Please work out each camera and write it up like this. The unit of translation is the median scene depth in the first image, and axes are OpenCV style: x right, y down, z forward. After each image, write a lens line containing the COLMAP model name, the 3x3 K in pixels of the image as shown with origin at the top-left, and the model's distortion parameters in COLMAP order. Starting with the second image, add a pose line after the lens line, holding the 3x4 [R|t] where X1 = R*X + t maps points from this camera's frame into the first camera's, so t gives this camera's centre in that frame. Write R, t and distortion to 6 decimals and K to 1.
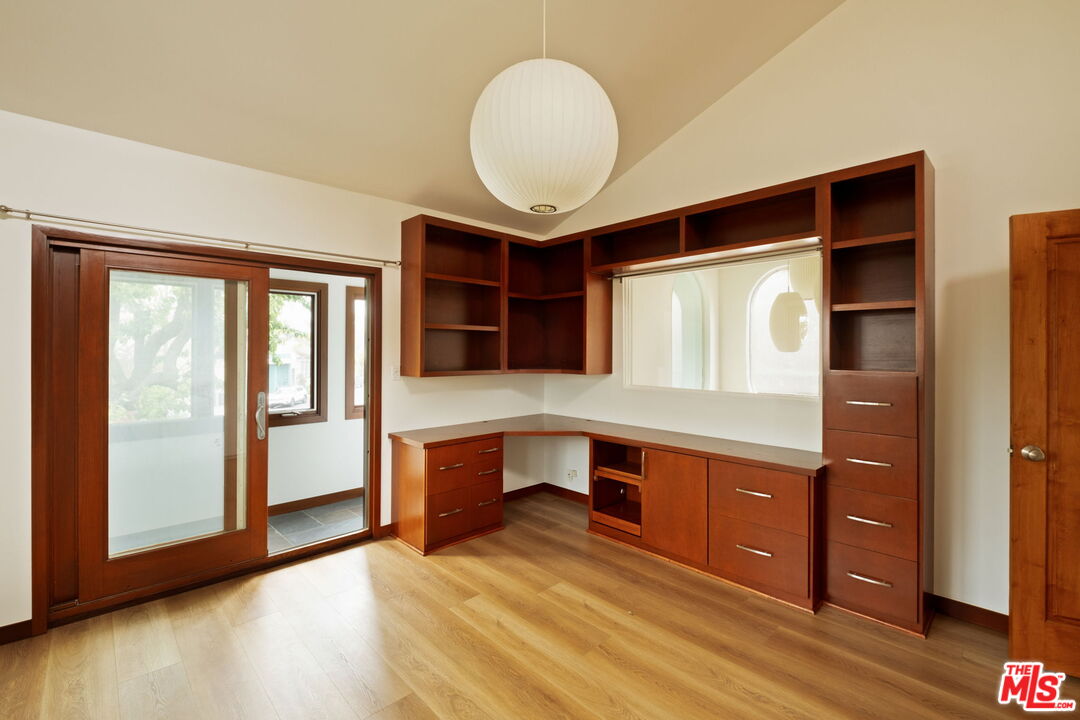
lens RADIAL K [[472.9, 0, 540.5], [0, 472.9, 354.2], [0, 0, 1]] dist [-0.001658, -0.000809]
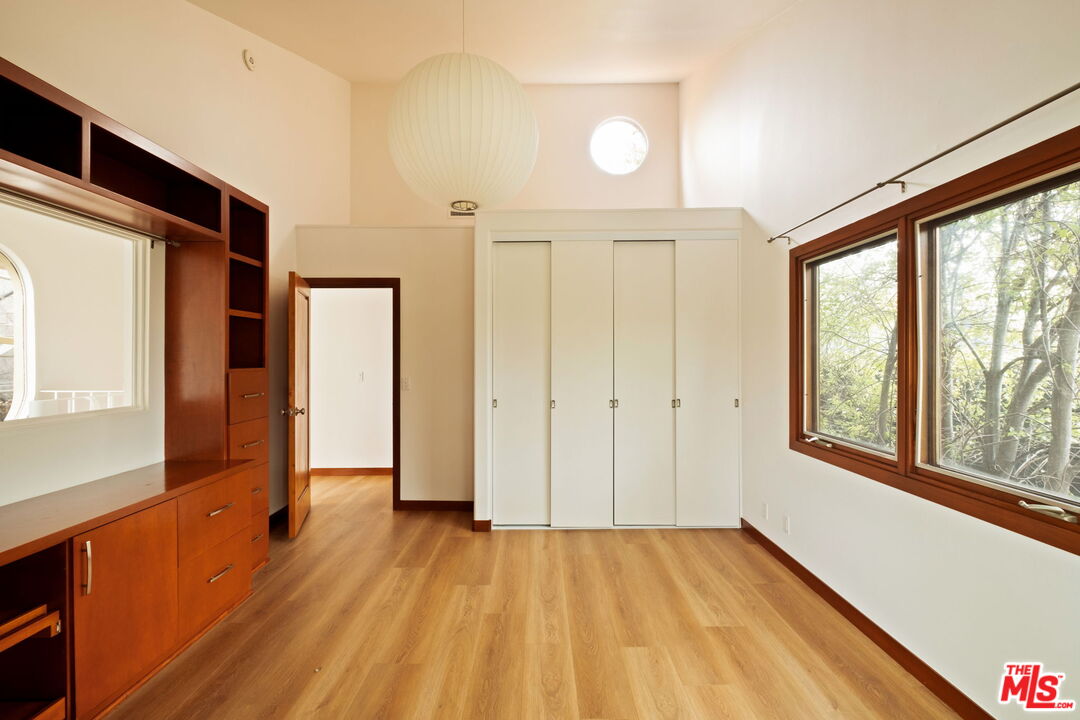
lens RADIAL K [[472.9, 0, 540.5], [0, 472.9, 354.2], [0, 0, 1]] dist [-0.001658, -0.000809]
pose [[-0.723790, 0.001112, 0.690019, -0.721040], [0.003741, 0.999990, 0.002313, 0.000003], [-0.690010, 0.004256, -0.723787, 1.458358]]
